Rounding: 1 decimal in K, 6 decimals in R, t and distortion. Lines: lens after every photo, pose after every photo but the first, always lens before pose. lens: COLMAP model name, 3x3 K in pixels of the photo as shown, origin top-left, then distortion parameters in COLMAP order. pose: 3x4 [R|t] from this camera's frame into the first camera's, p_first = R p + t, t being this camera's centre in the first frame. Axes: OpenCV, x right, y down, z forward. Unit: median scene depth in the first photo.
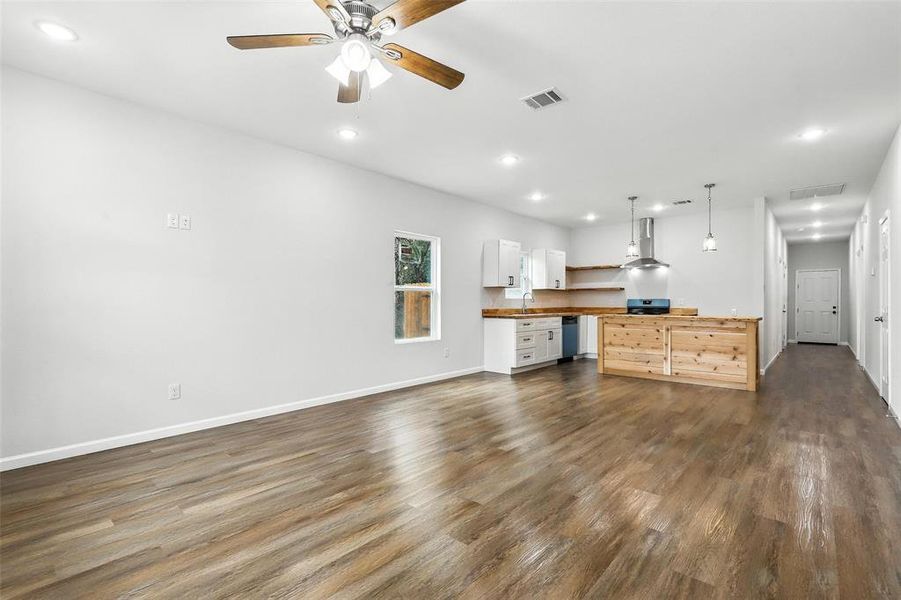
lens RADIAL K [[415.1, 0, 452.3], [0, 415.1, 296.1], [0, 0, 1]] dist [0.000428, 0.000989]
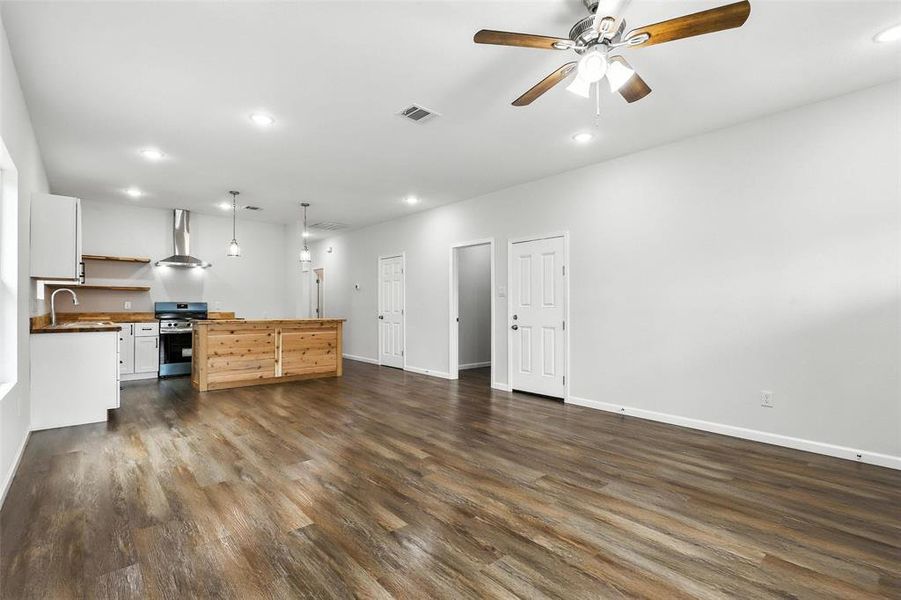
lens RADIAL K [[415.1, 0, 456.7], [0, 415.1, 308.1], [0, 0, 1]] dist [0.000428, 0.000989]
pose [[0.113649, -0.000660, 0.993521, -0.428095], [-0.019453, 0.999807, 0.002889, 0.007001], [-0.993331, -0.019655, 0.113614, 0.417080]]
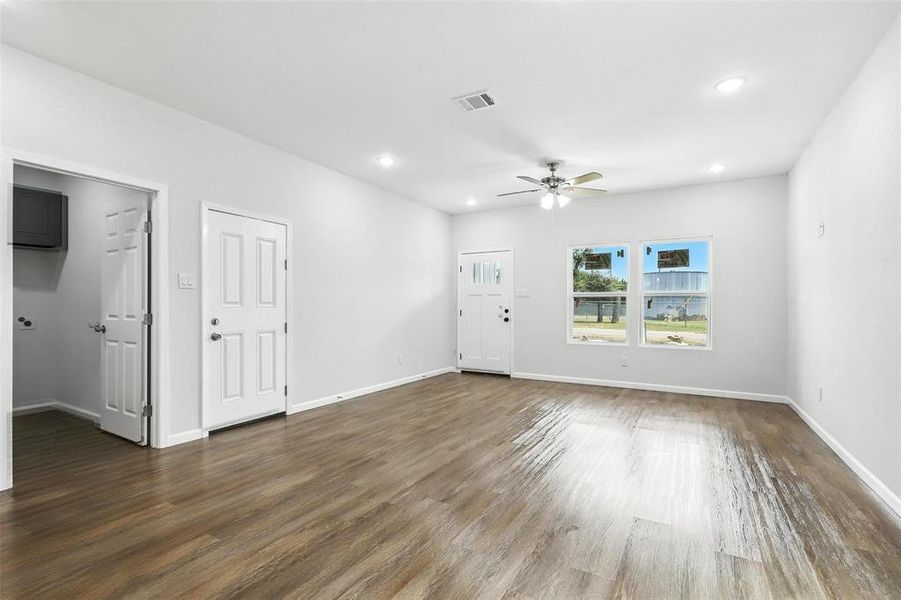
lens RADIAL K [[415.1, 0, 450.3], [0, 415.1, 305.2], [0, 0, 1]] dist [0.000428, 0.000989]
pose [[-0.981531, -0.000981, -0.191298, 0.247297], [0.002449, 0.999840, -0.017694, 0.014056], [0.191285, -0.017836, -0.981372, 1.036692]]
